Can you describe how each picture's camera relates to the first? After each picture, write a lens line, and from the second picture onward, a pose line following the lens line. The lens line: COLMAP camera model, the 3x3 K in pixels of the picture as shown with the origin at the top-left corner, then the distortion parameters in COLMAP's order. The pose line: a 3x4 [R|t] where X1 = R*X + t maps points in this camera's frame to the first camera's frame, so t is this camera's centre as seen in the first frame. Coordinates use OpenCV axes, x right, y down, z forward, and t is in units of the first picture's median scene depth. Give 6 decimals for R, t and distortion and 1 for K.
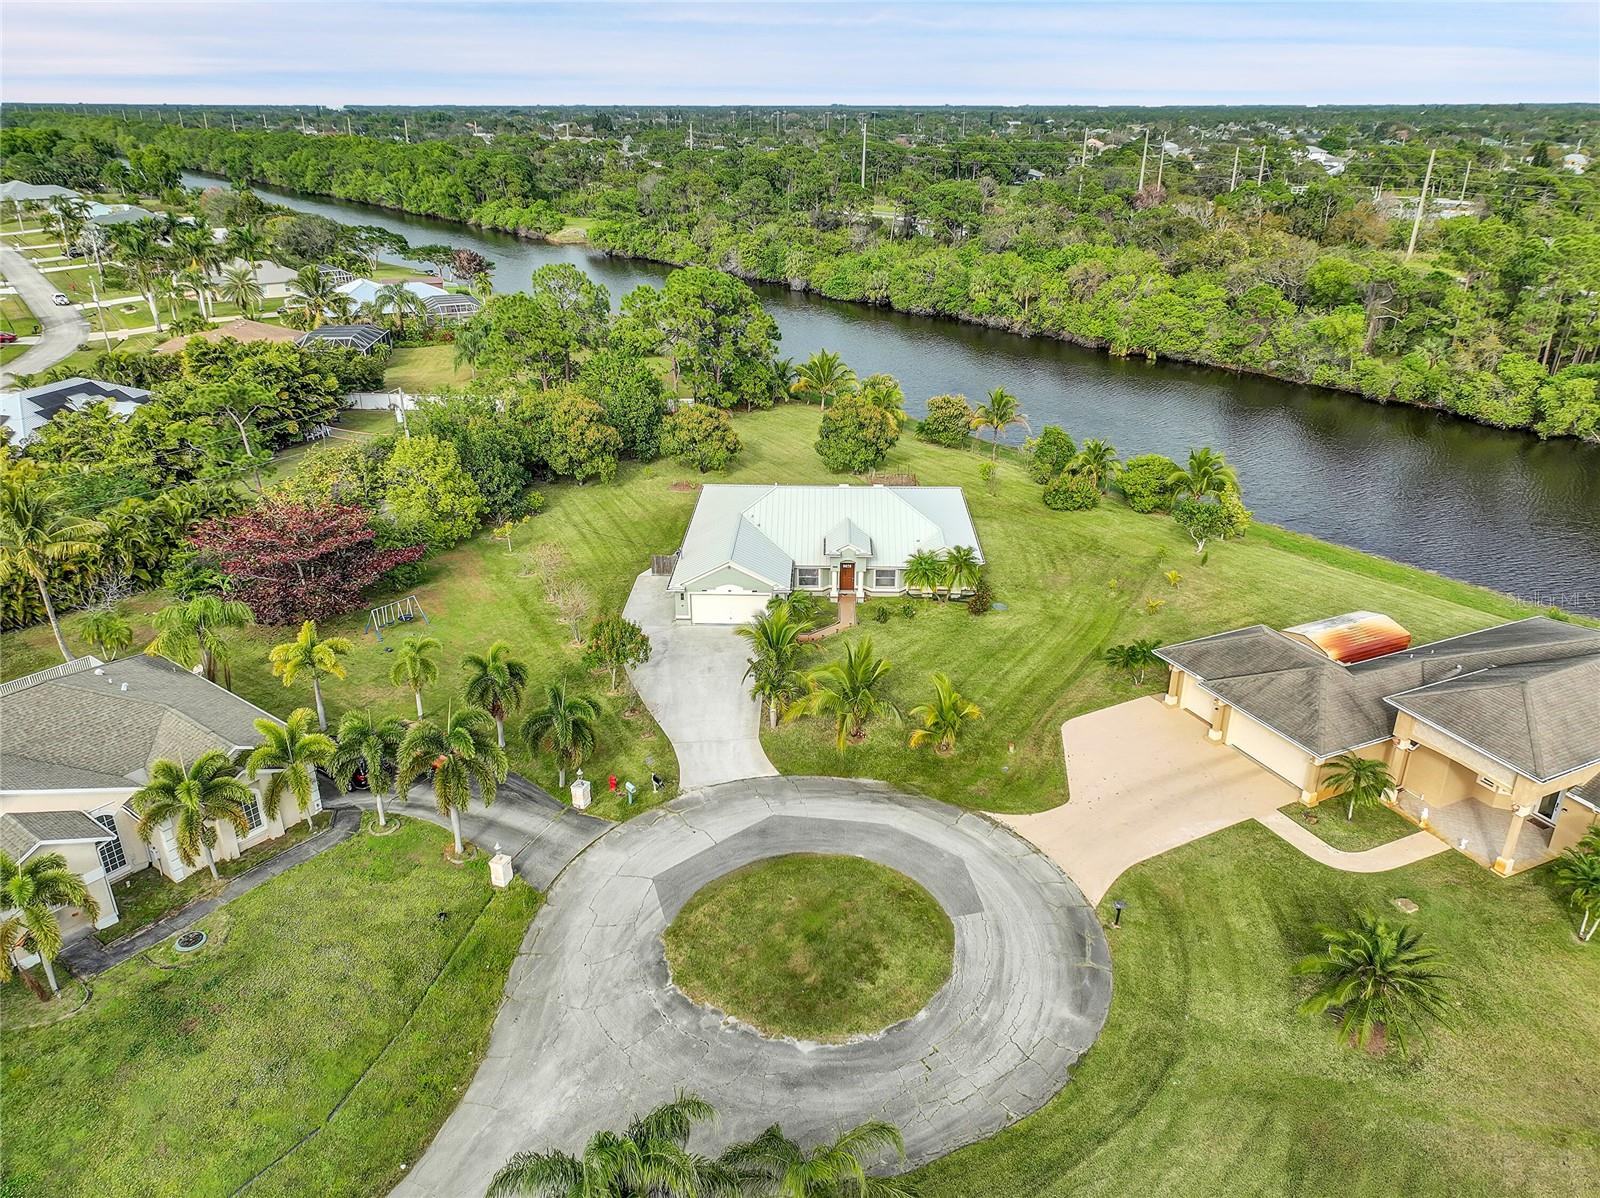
lens RADIAL K [[1121.3, 0, 800.0], [0, 1121.3, 599.0], [0, 0, 1]] dist [-0.004283, 0.018149]
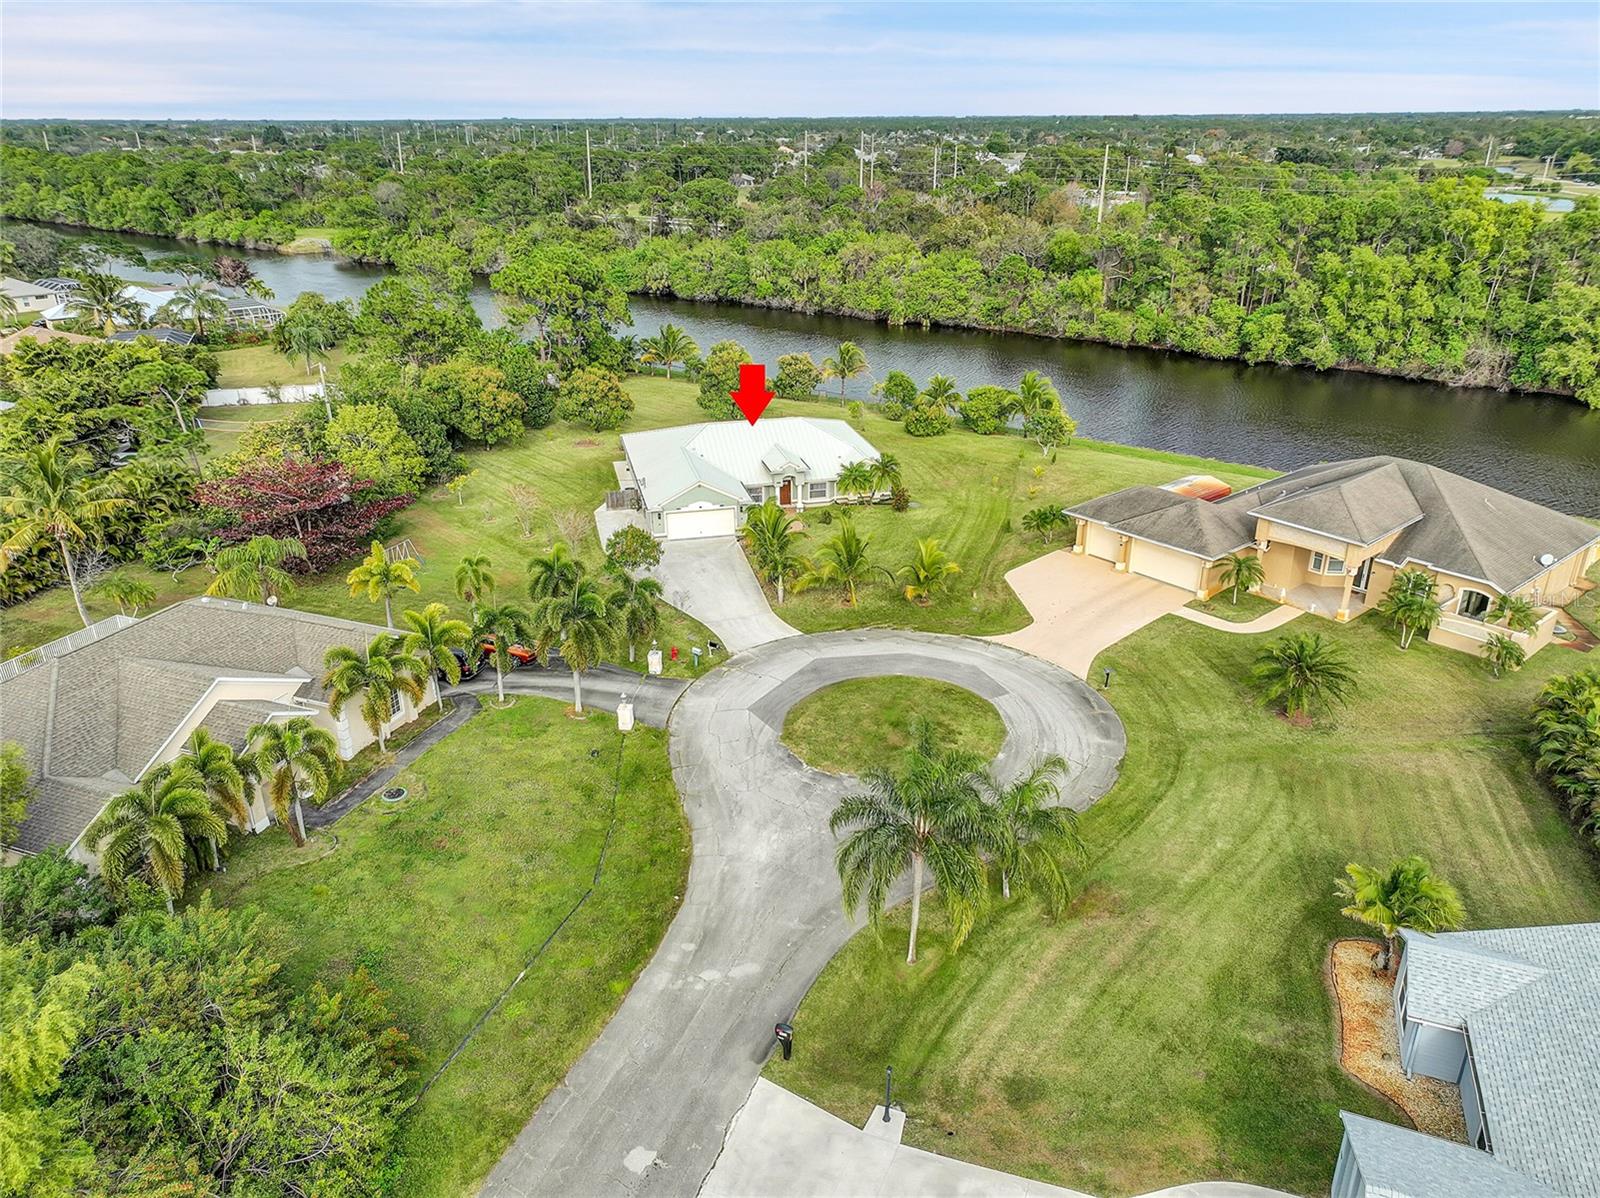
lens RADIAL K [[1121.3, 0, 800.0], [0, 1121.3, 599.0], [0, 0, 1]] dist [-0.004283, 0.018149]
pose [[0.964601, -0.108933, 0.240163, -0.158040], [0.111264, 0.993783, 0.003871, 0.058854], [-0.239091, 0.022988, 0.970725, -0.087587]]
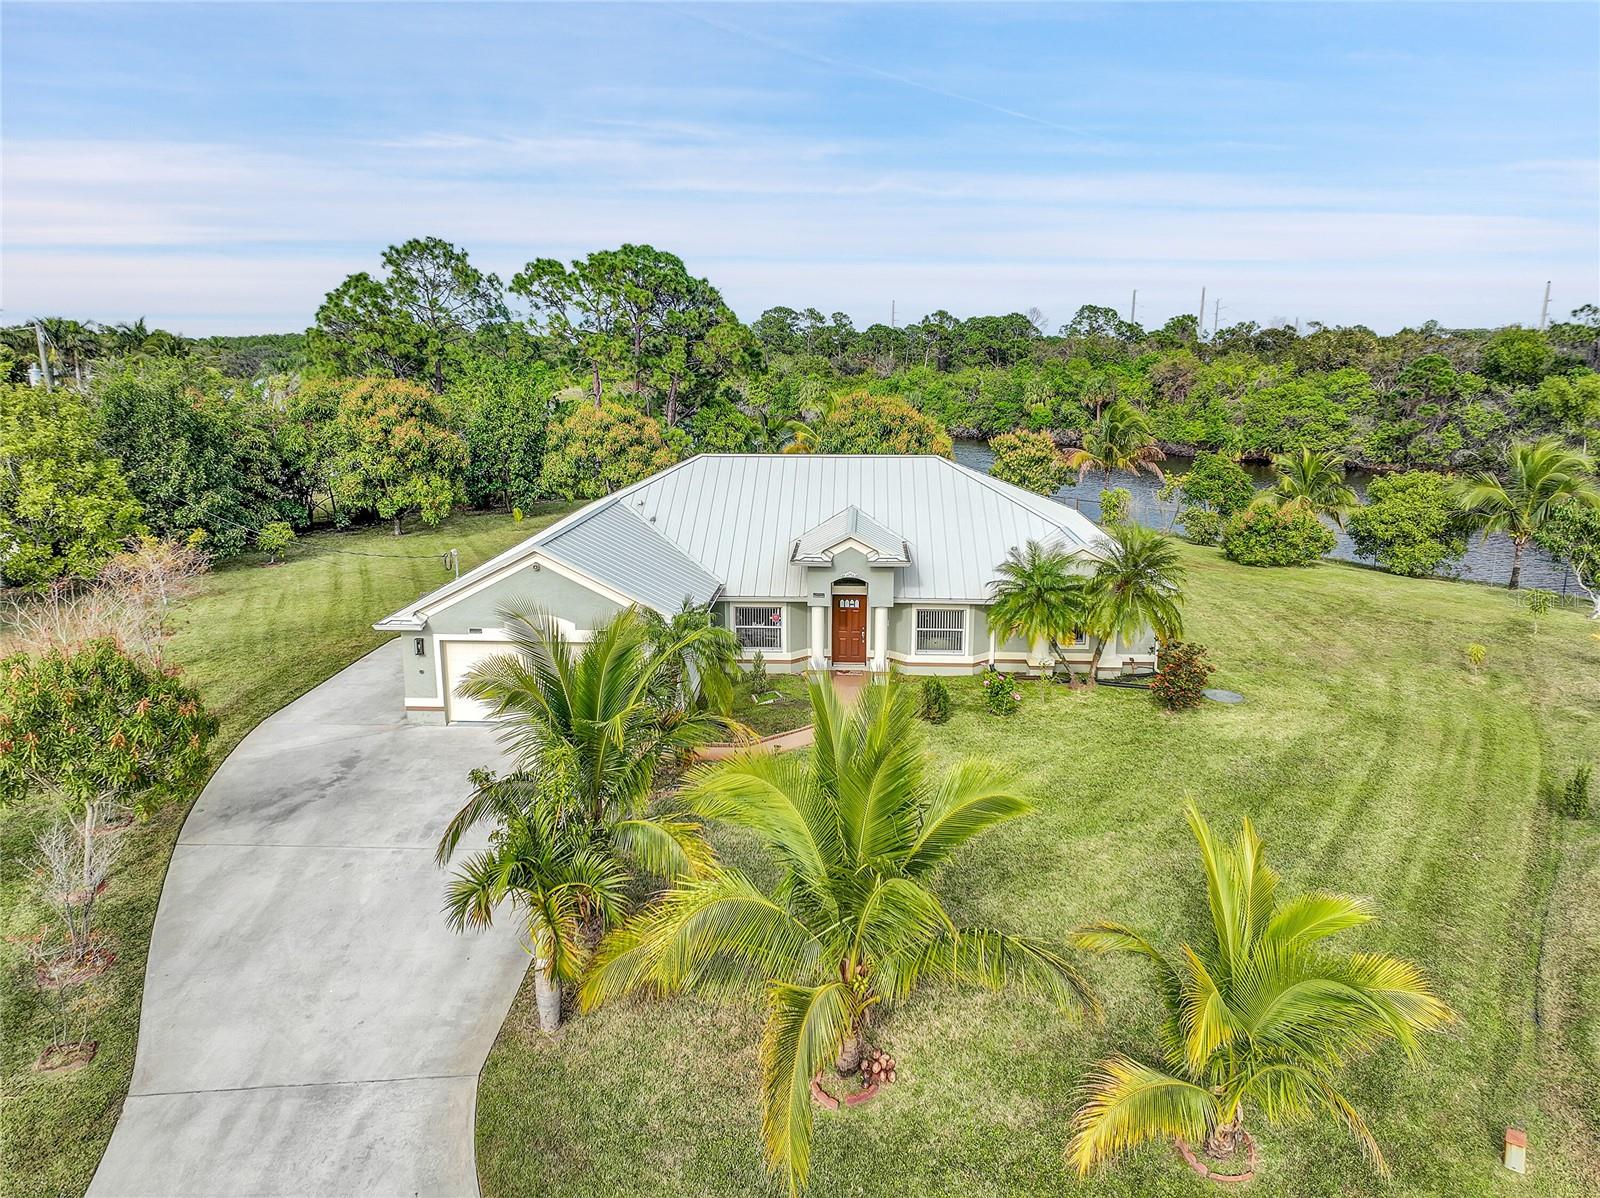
lens RADIAL K [[1121.3, 0, 800.0], [0, 1121.3, 599.0], [0, 0, 1]] dist [-0.004283, 0.018149]
pose [[0.999591, 0.005862, -0.027994, 0.023669], [-0.011238, 0.980548, -0.195956, 0.035504], [0.026300, 0.196191, 0.980213, 0.391379]]
